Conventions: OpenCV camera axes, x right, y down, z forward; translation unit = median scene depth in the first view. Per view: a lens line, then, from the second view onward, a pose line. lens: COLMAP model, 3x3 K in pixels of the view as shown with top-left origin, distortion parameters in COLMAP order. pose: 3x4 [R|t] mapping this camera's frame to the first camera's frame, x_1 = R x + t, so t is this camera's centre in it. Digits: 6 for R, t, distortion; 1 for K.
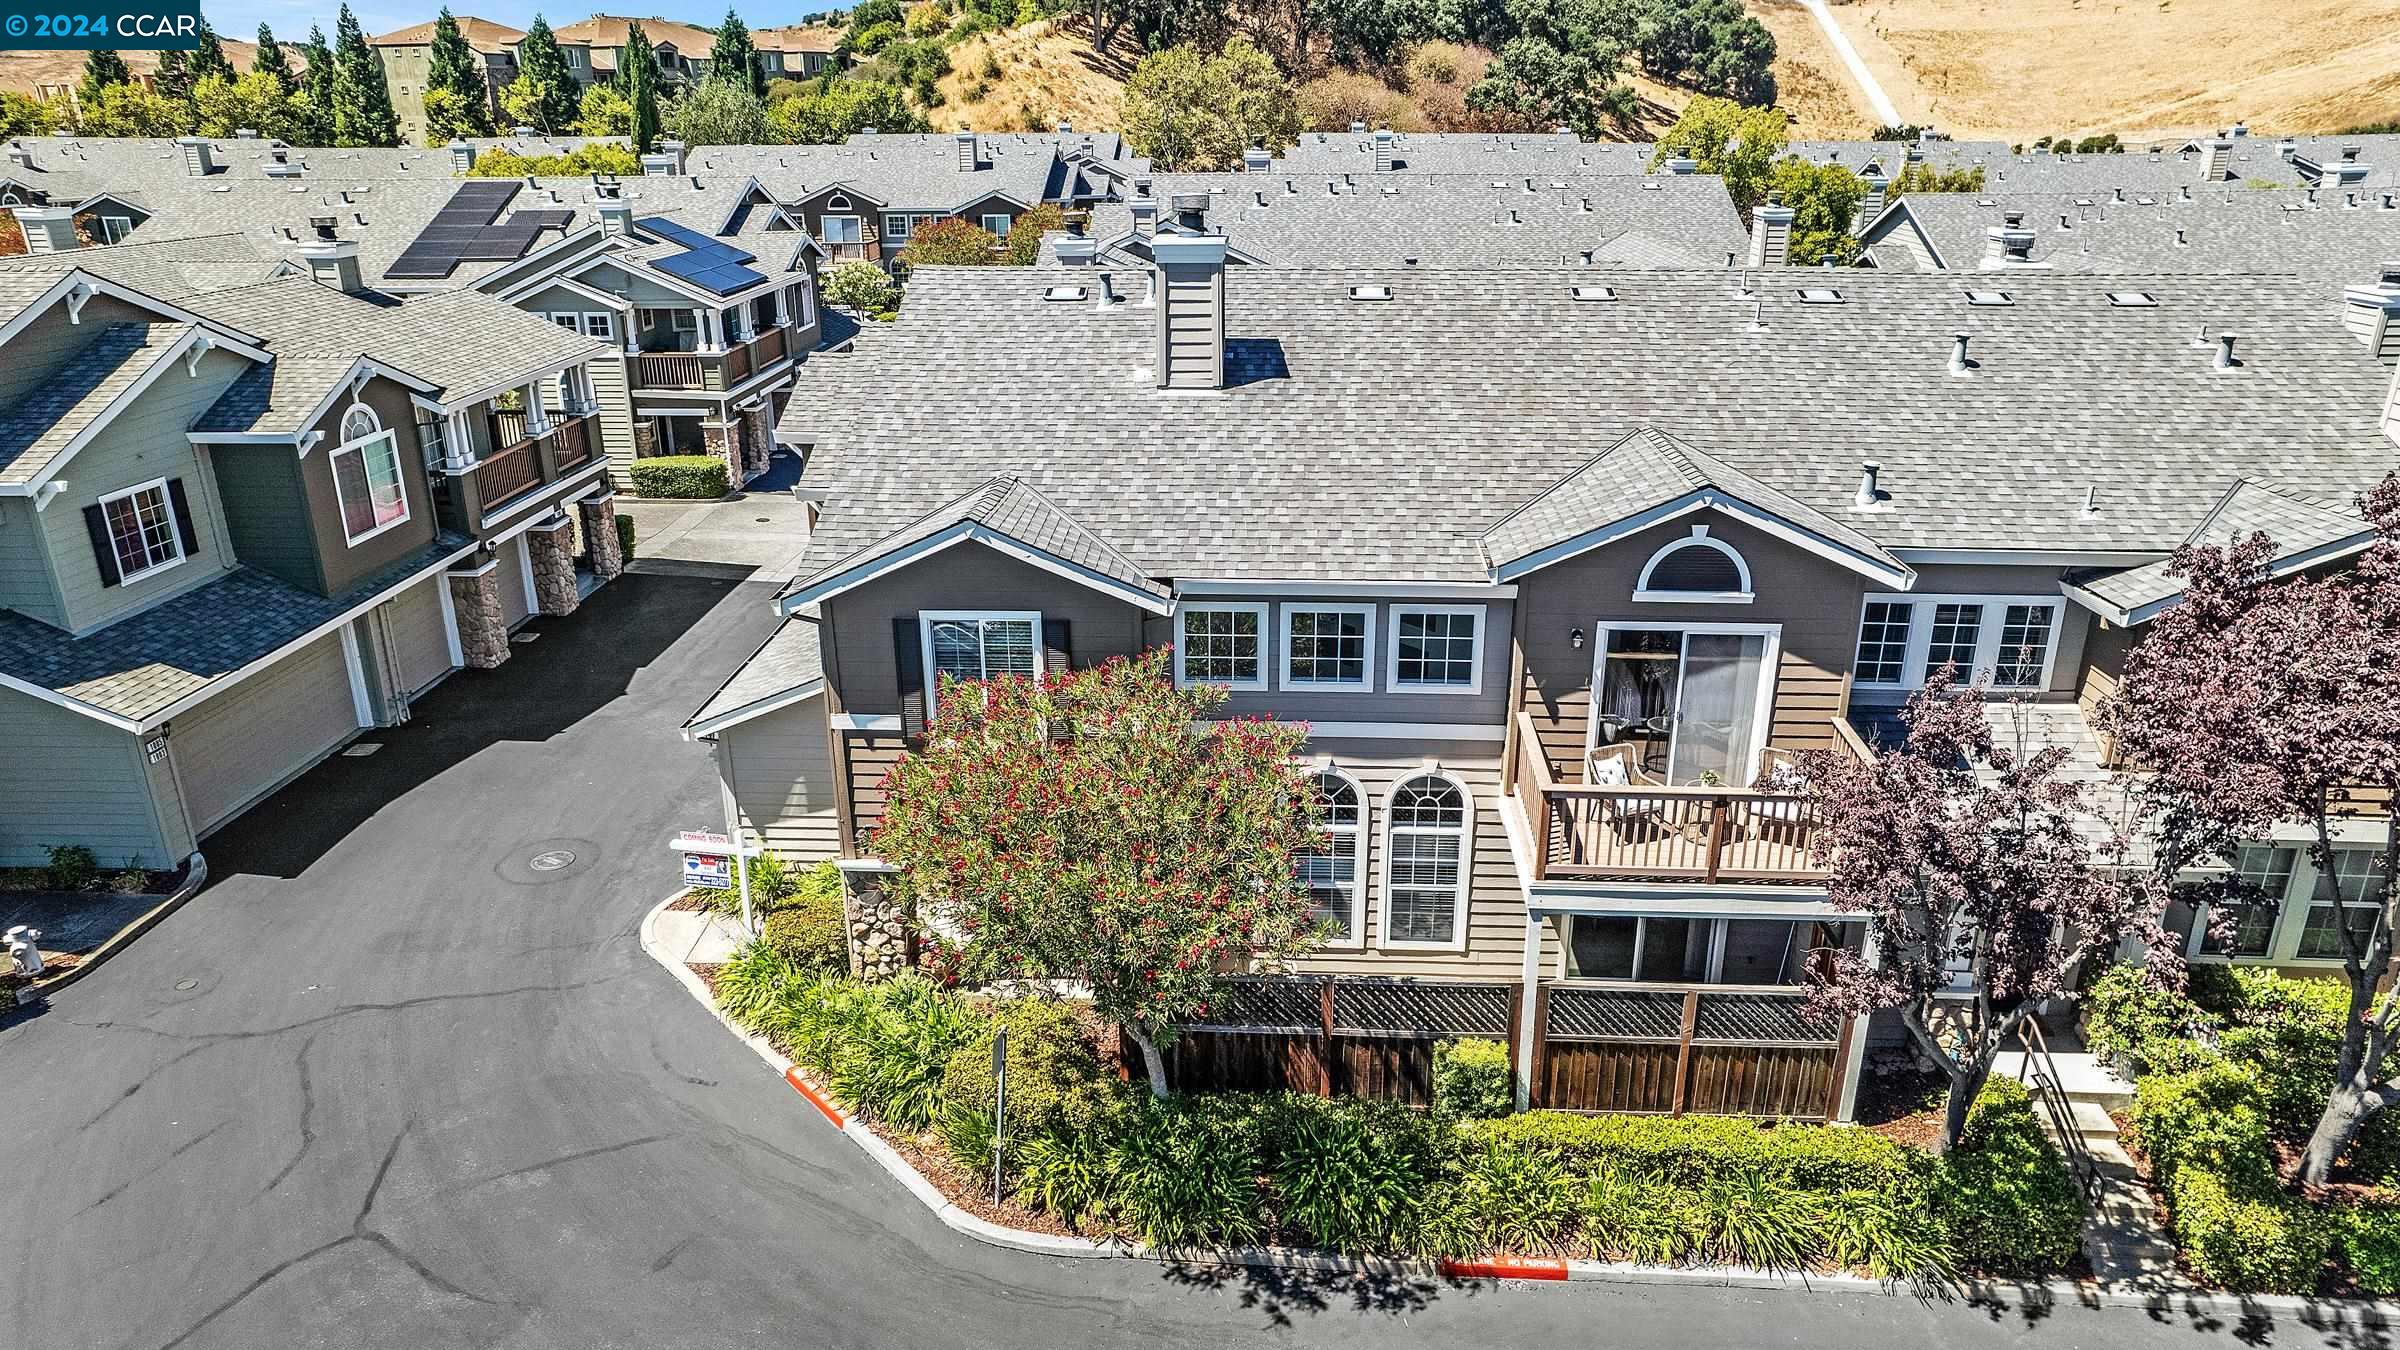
lens RADIAL K [[1523.9, 0, 1200.0], [0, 1523.9, 675.0], [0, 0, 1]] dist [-0.035742, -0.002282]
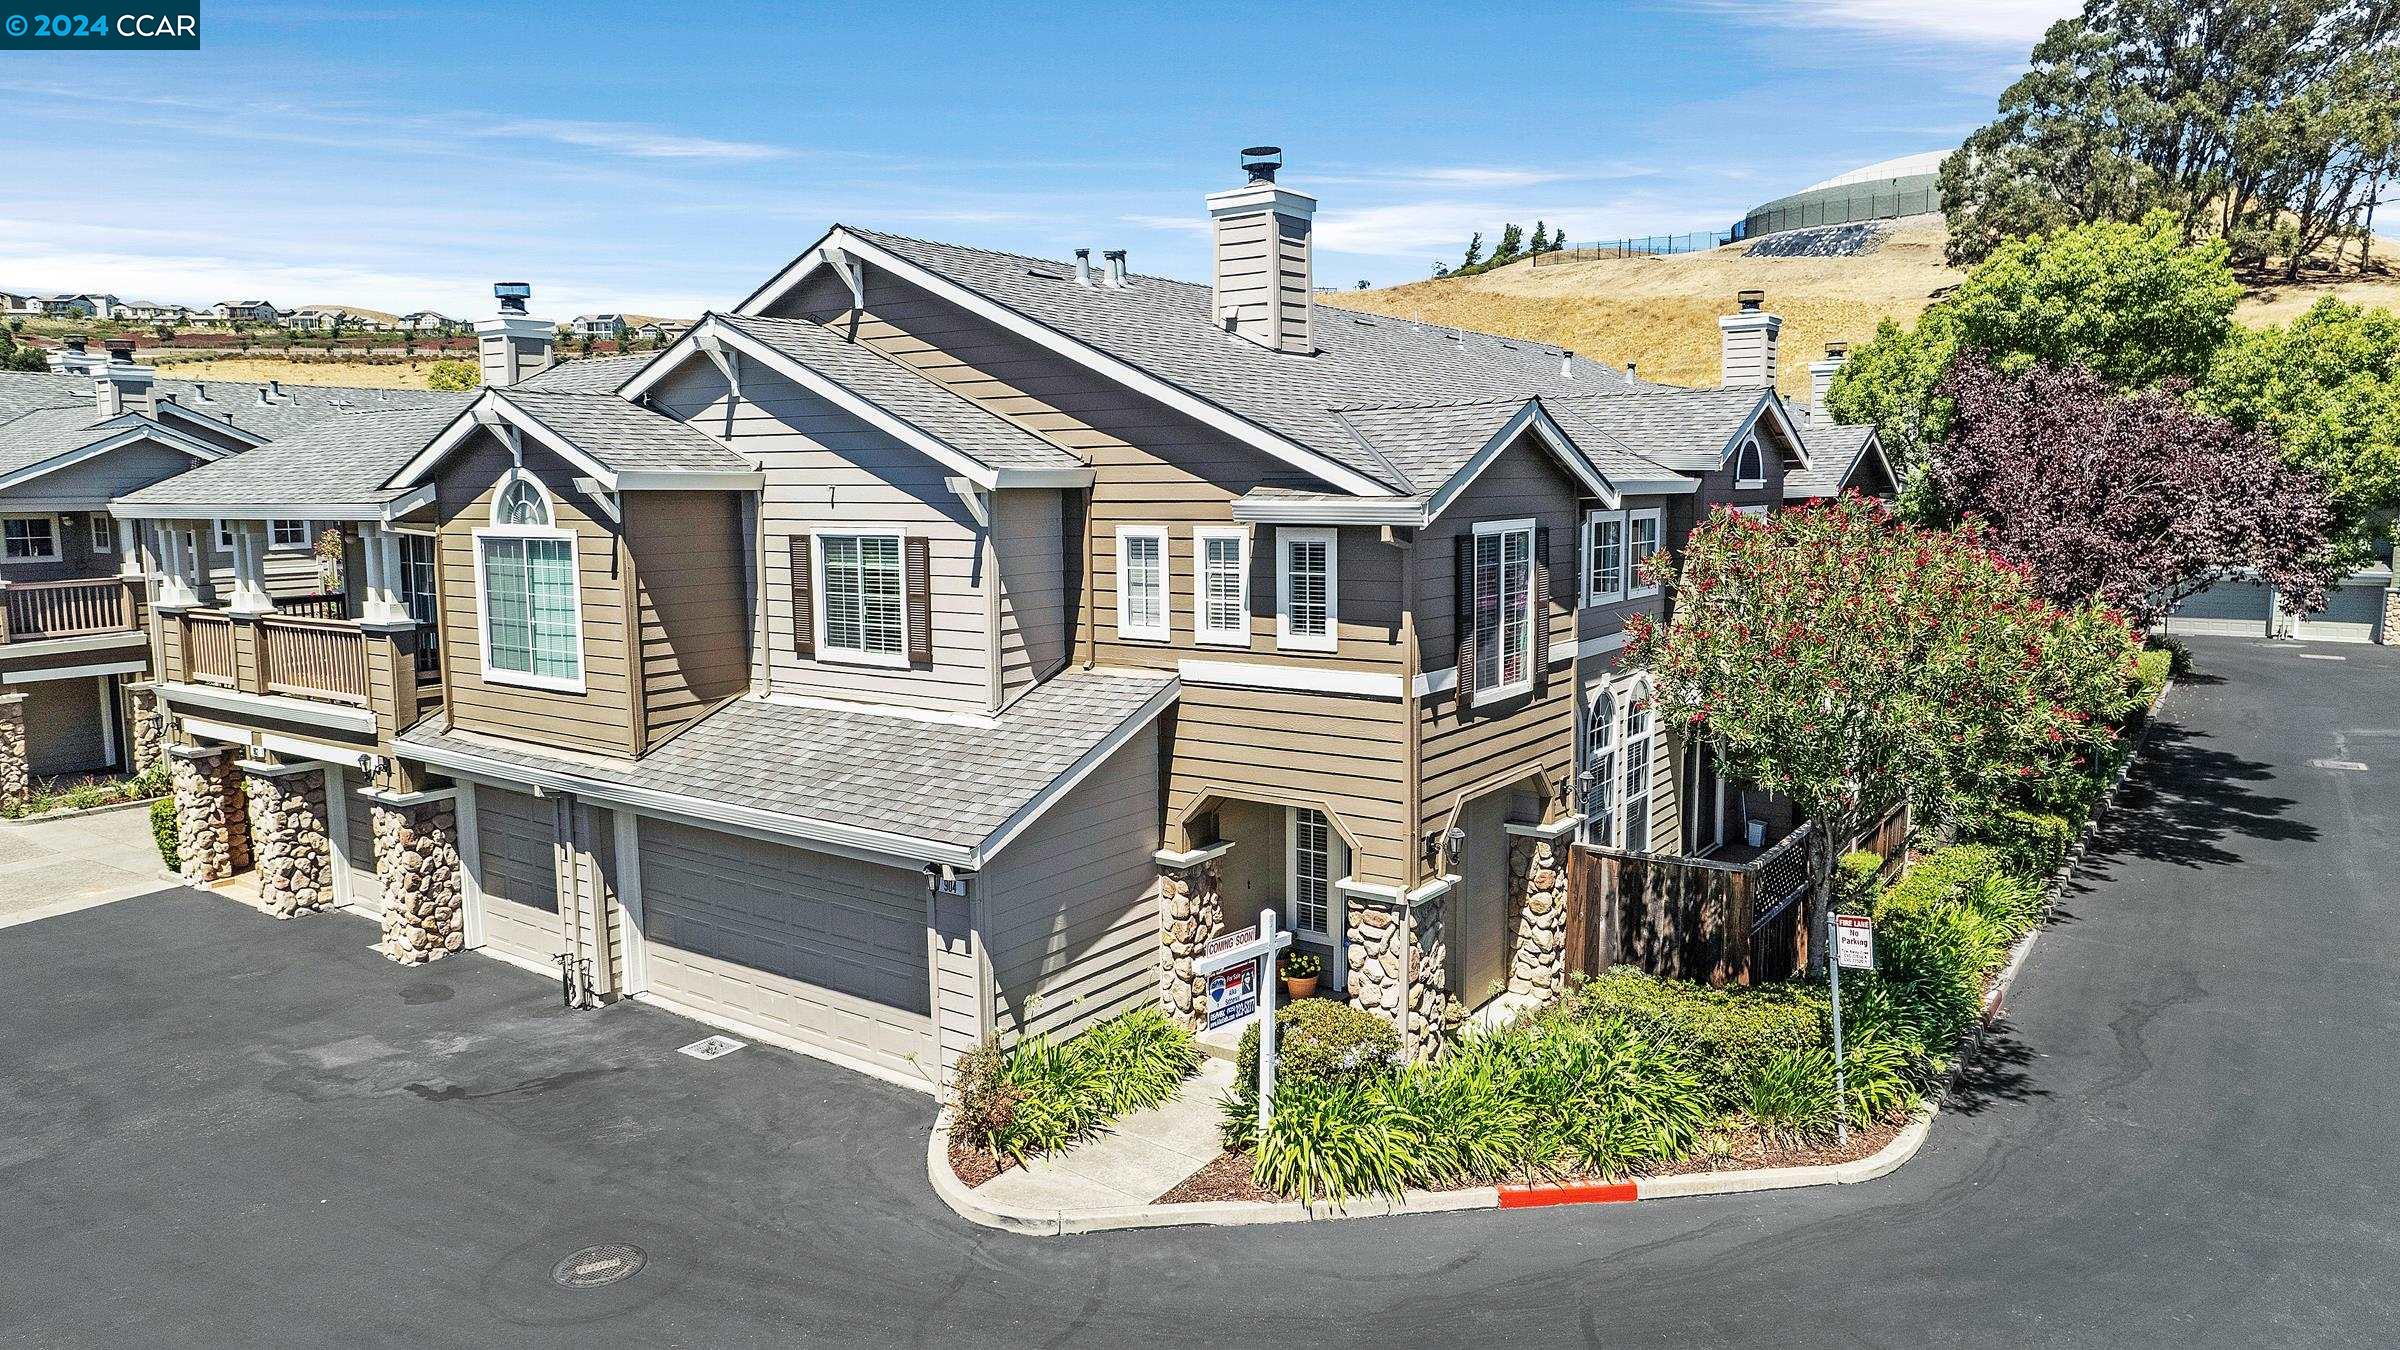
lens RADIAL K [[1531.9, 0, 1200.0], [0, 1531.9, 675.0], [0, 0, 1]] dist [-0.067186, 0.098357]
pose [[0.537180, -0.111542, 0.836060, -0.934590], [0.302874, 0.950618, -0.067775, 0.044336], [-0.787213, 0.289629, 0.544436, 0.688685]]
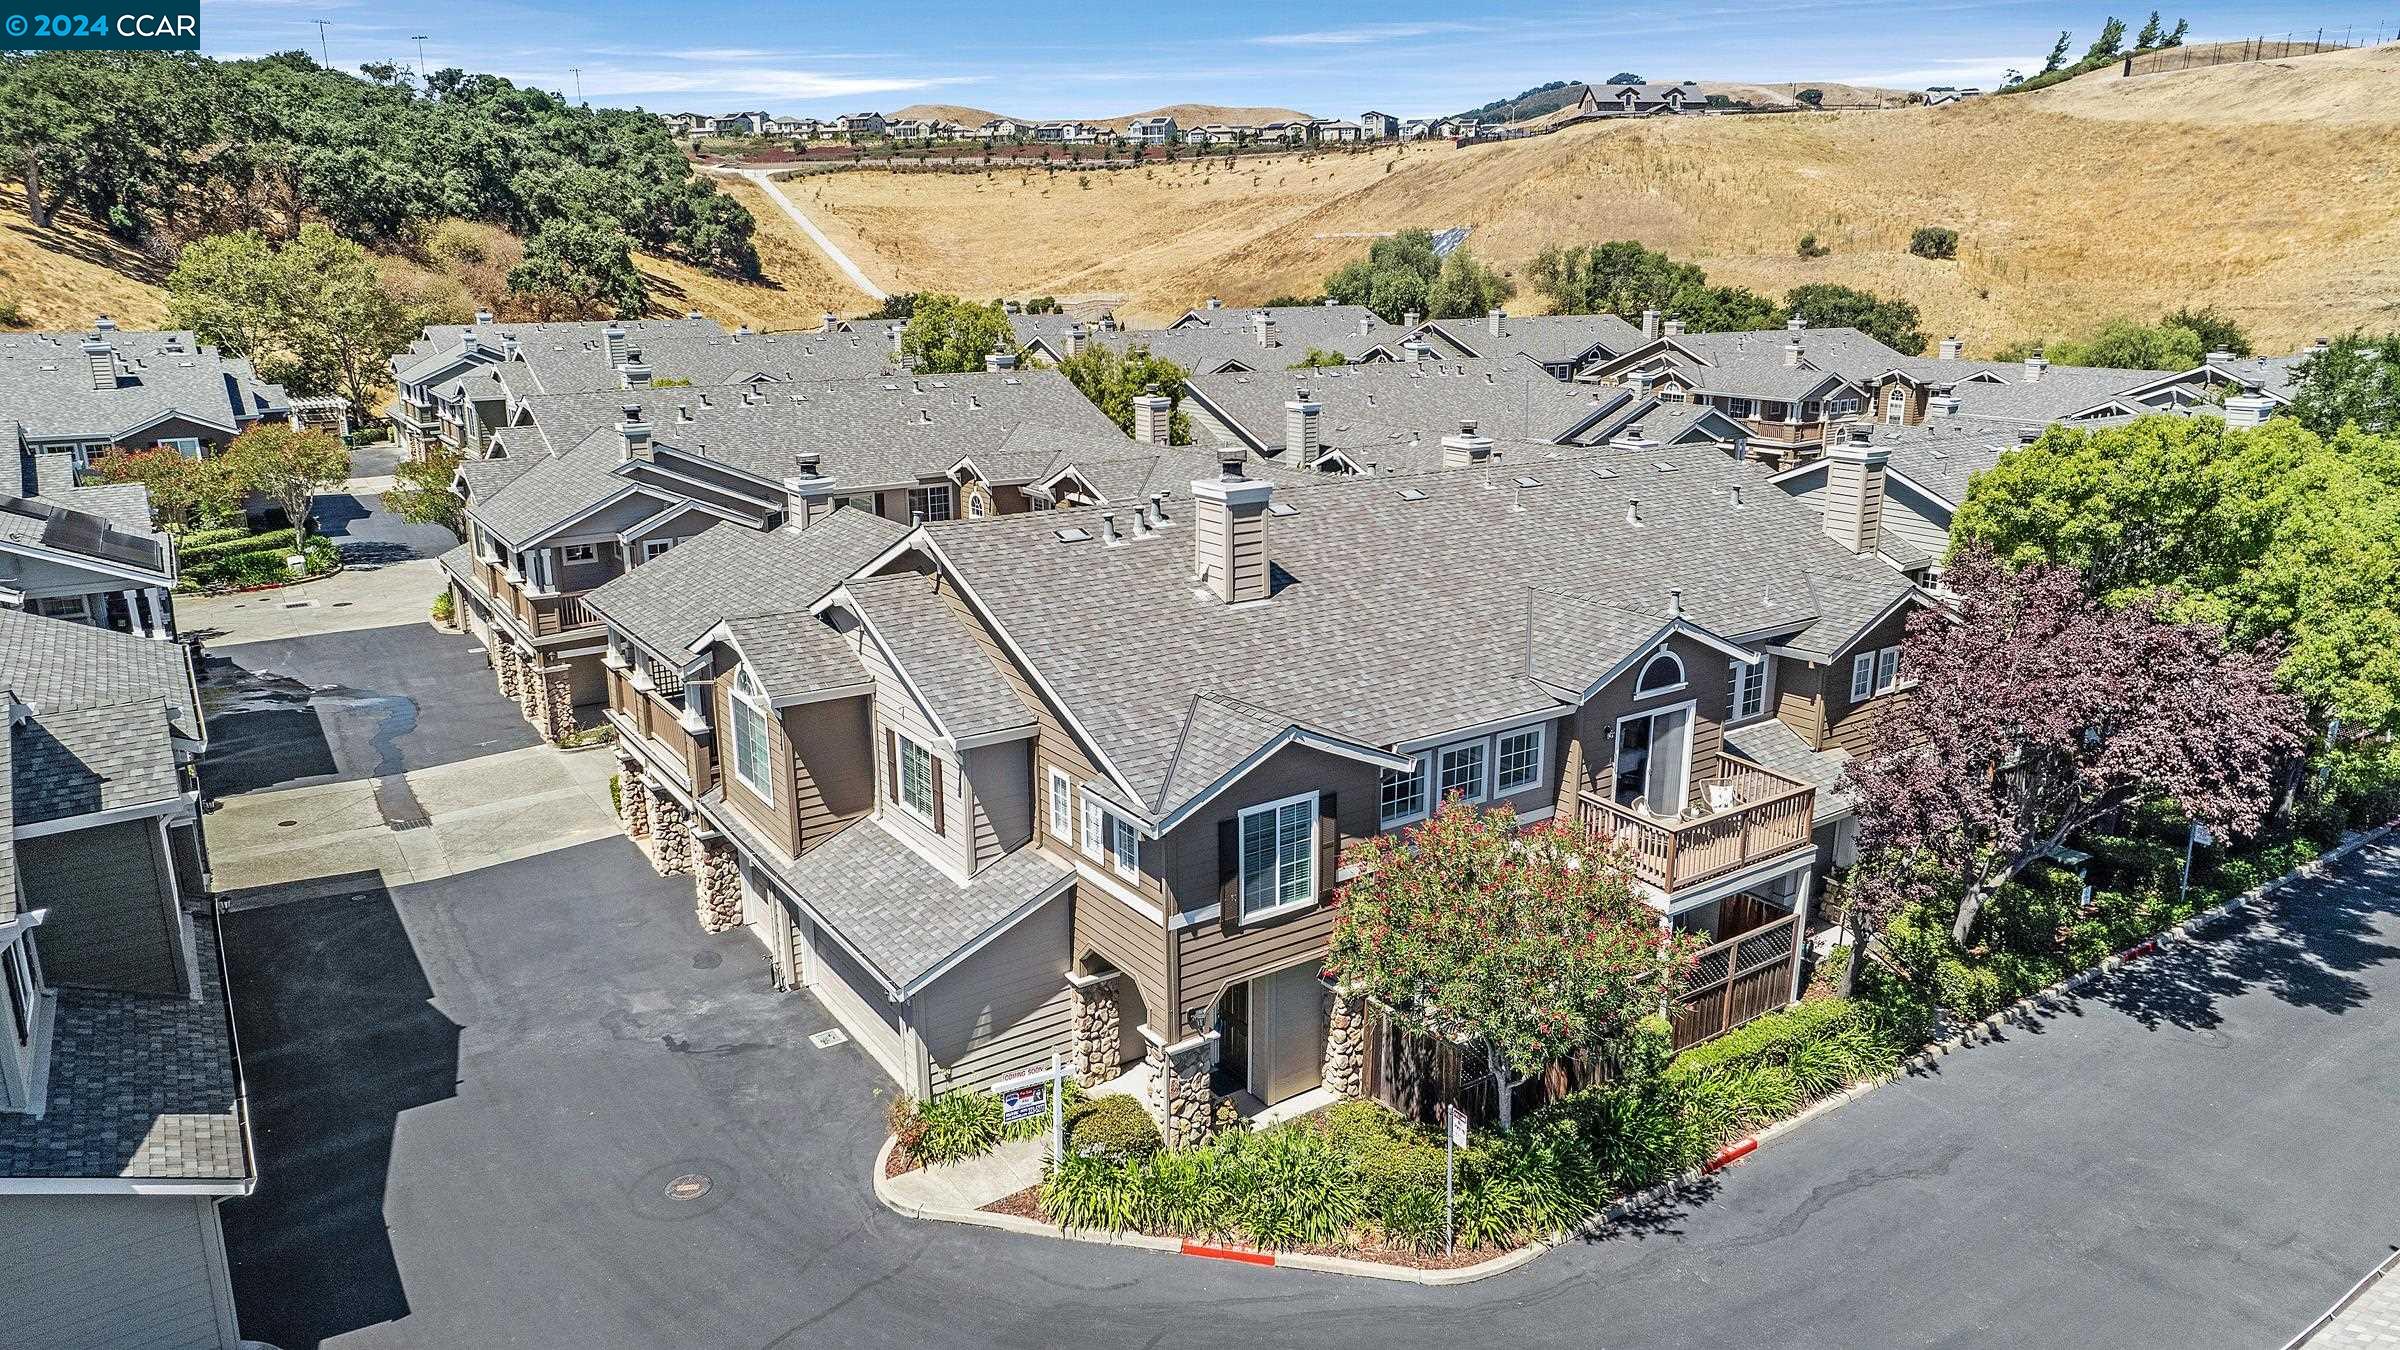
lens RADIAL K [[1525.7, 0, 1200.0], [0, 1525.7, 675.0], [0, 0, 1]] dist [-0.045399, 0.047541]
pose [[0.793310, -0.158486, 0.587827, -0.886579], [0.215380, 0.976143, -0.027488, -0.118590], [-0.569447, 0.148413, 0.808519, 0.029492]]
